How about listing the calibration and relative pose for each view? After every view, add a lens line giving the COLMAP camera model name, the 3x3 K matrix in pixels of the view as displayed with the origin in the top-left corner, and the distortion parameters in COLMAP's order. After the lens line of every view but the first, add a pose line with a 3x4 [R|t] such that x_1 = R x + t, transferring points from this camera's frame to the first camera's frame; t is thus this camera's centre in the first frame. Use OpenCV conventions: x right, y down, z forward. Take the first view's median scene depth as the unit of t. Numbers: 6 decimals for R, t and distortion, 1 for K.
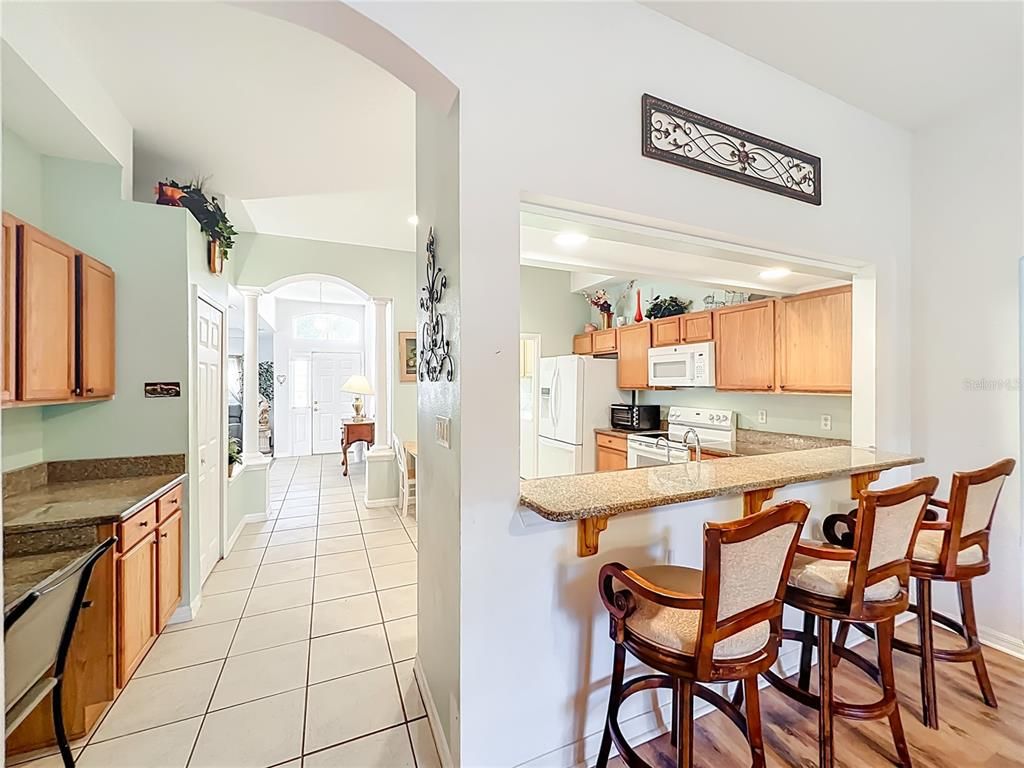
lens RADIAL K [[410.0, 0, 510.9], [0, 410.0, 381.4], [0, 0, 1]] dist [0.011630, 0.000336]
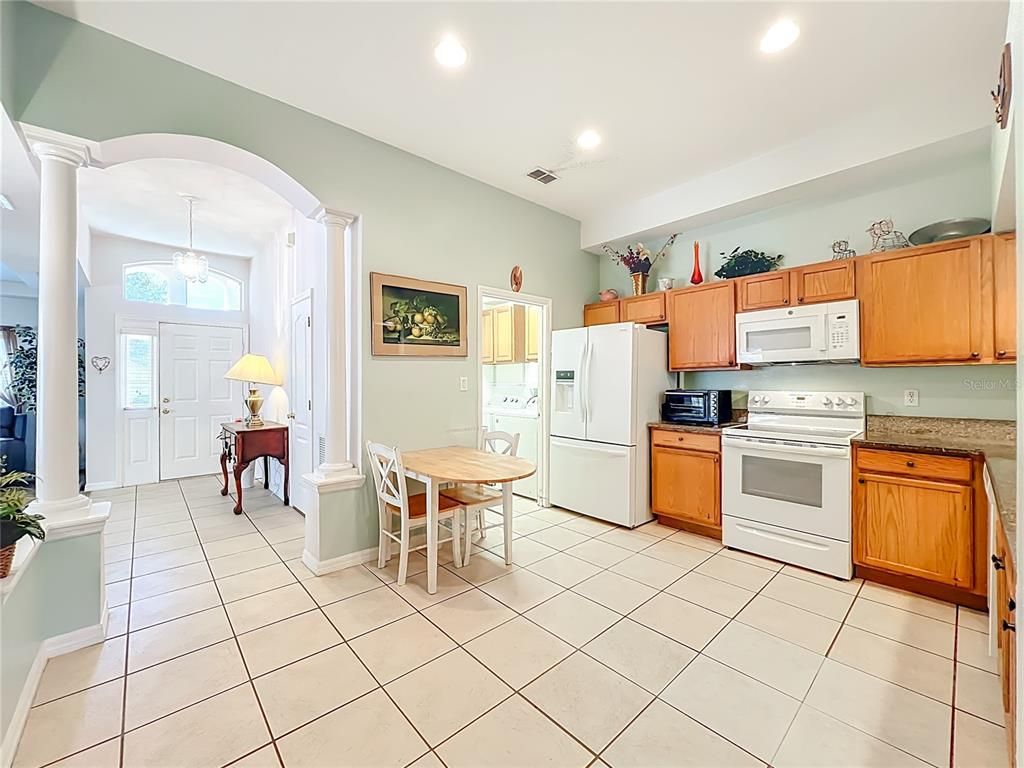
lens RADIAL K [[410.0, 0, 510.0], [0, 410.0, 377.8], [0, 0, 1]] dist [0.011630, 0.000336]
pose [[0.953807, 0.000212, 0.300421, -0.261268], [0.002298, 0.999965, -0.008001, 0.038956], [-0.300412, 0.008322, 0.953773, 0.364156]]
